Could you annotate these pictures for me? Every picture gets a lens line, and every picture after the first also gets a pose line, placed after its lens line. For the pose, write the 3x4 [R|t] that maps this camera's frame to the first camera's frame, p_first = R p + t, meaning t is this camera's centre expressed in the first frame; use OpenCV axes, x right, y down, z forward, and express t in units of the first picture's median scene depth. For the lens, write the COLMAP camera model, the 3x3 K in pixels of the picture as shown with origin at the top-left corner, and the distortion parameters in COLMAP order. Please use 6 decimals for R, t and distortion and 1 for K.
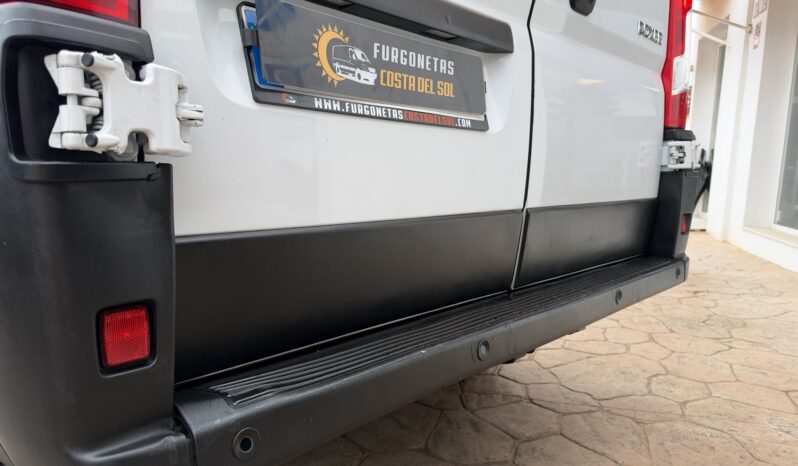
lens RADIAL K [[579.6, 0, 398.0], [0, 579.6, 236.6], [0, 0, 1]] dist [0.042075, -0.052893]
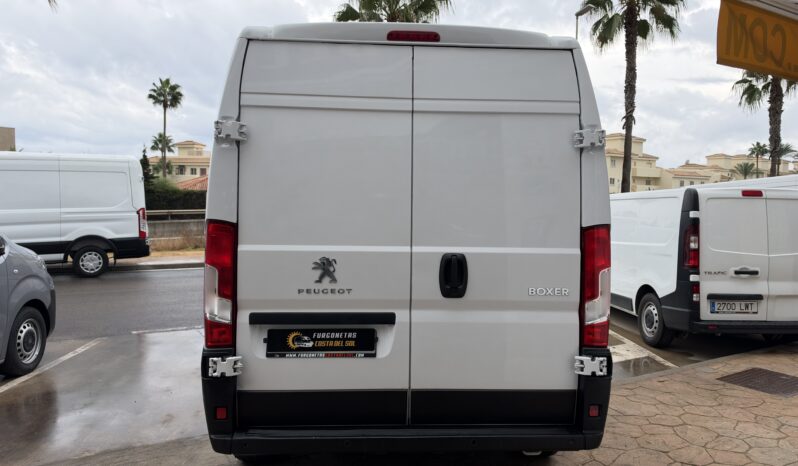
lens RADIAL K [[579.6, 0, 405.4], [0, 579.6, 235.4], [0, 0, 1]] dist [0.042075, -0.052893]
pose [[0.710296, 0.022401, -0.703546, 1.255479], [-0.079702, 0.995625, -0.048766, -0.372106], [0.699376, 0.090713, 0.708974, -0.467426]]
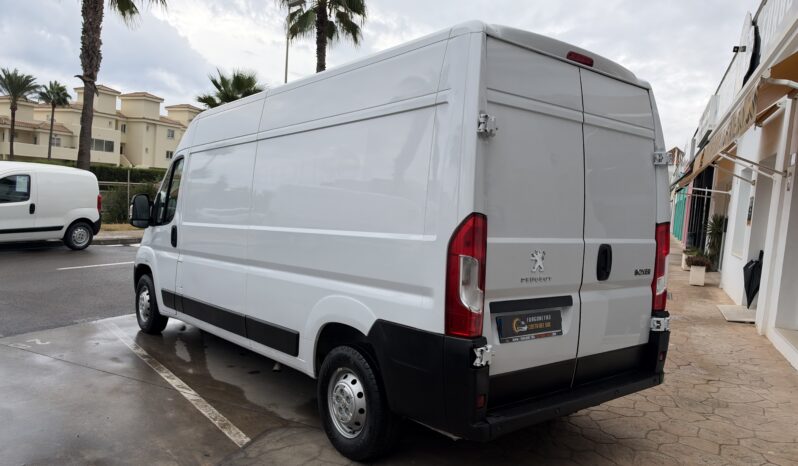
lens RADIAL K [[579.6, 0, 392.1], [0, 579.6, 239.2], [0, 0, 1]] dist [0.042075, -0.052893]
pose [[0.986050, 0.048202, -0.159314, -0.152693], [-0.057341, 0.996932, -0.053272, -0.283295], [0.156257, 0.061664, 0.985790, -1.281185]]
